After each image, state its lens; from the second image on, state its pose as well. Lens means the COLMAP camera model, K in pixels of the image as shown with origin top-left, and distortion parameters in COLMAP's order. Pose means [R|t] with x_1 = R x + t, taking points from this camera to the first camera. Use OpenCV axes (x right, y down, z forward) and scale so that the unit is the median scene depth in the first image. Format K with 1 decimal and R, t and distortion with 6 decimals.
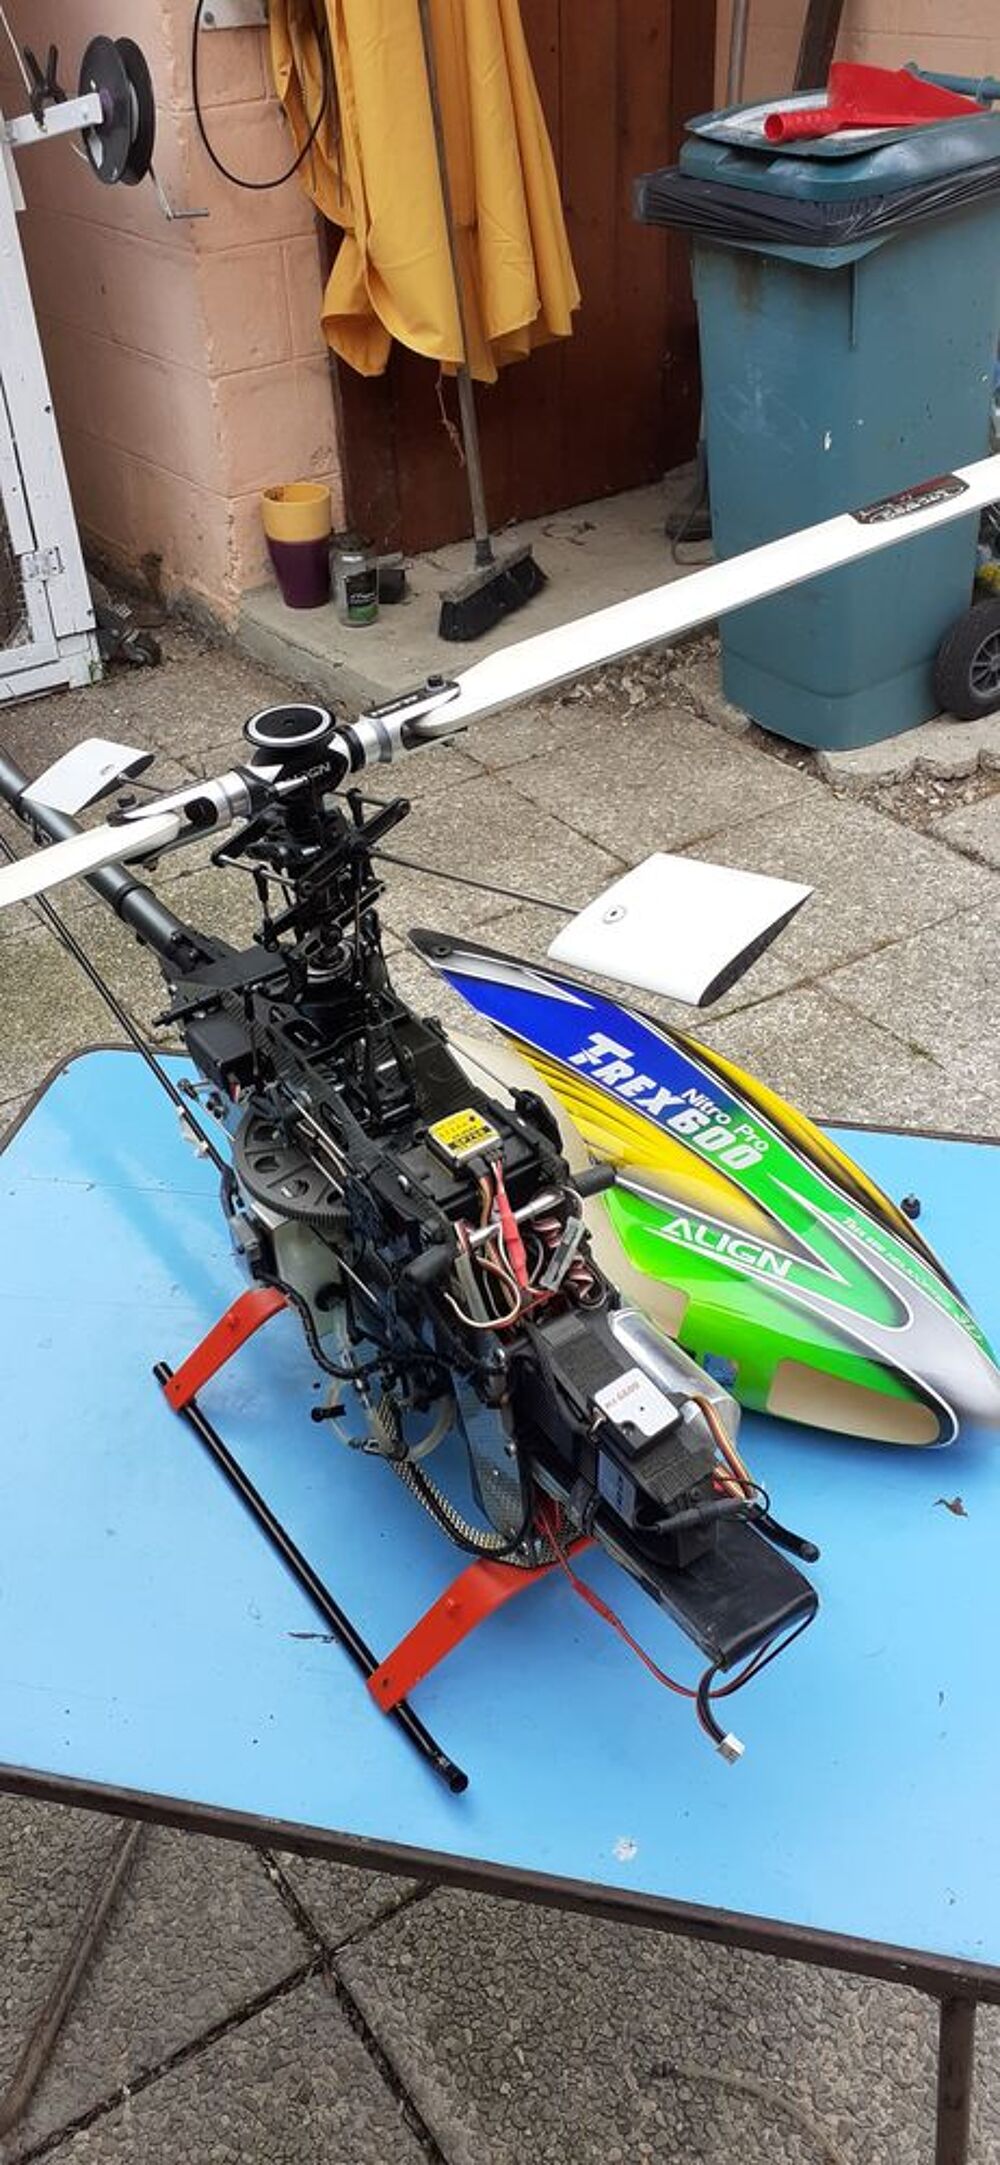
lens RADIAL K [[1672.2, 0, 494.8], [0, 1672.2, 1062.1], [0, 0, 1]] dist [0.044703, -0.066492]
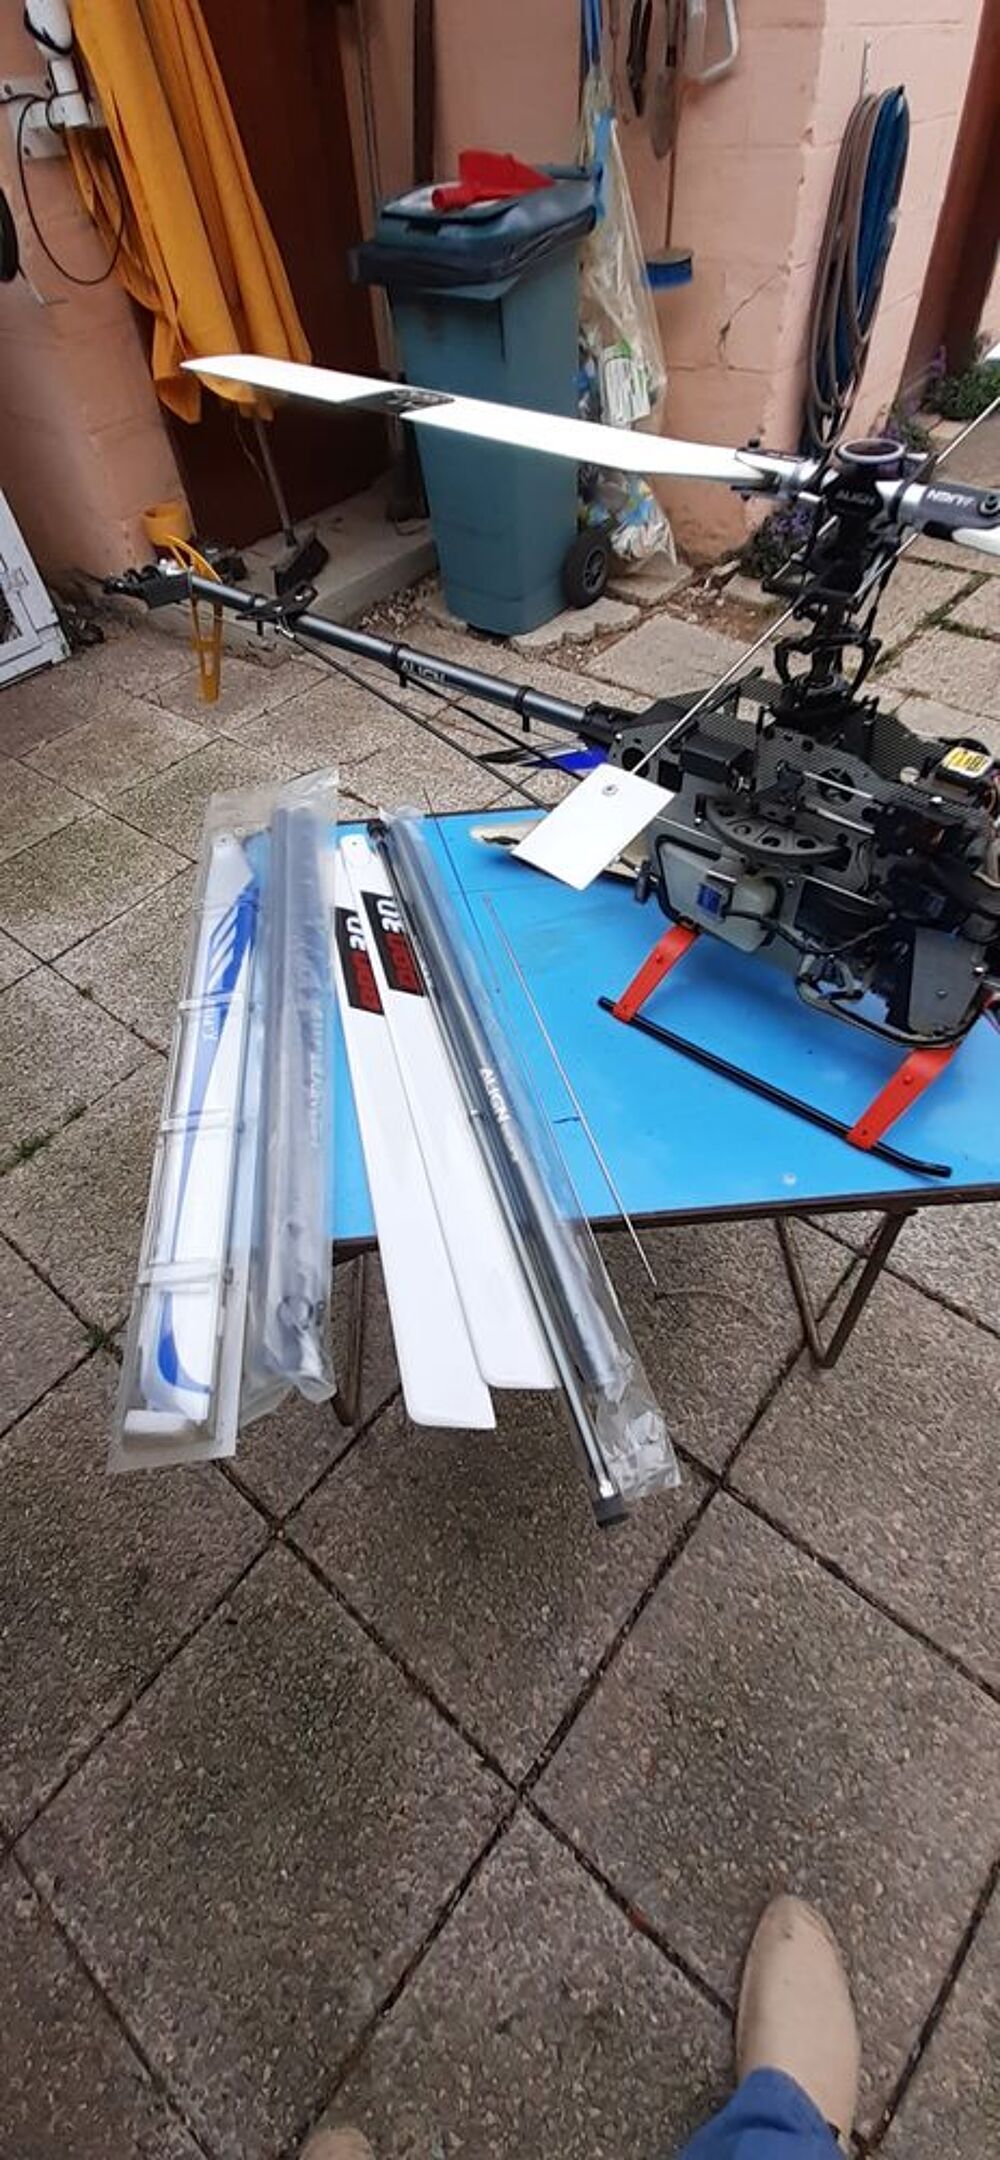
lens RADIAL K [[822.0, 0, 490.2], [0, 822.0, 1070.1], [0, 0, 1]] dist [0.016025, -0.014747]
pose [[0.957185, -0.231217, 0.174173, -0.192060], [0.180512, 0.947119, 0.265294, 0.033676], [-0.226304, -0.222495, 0.948305, 0.146816]]
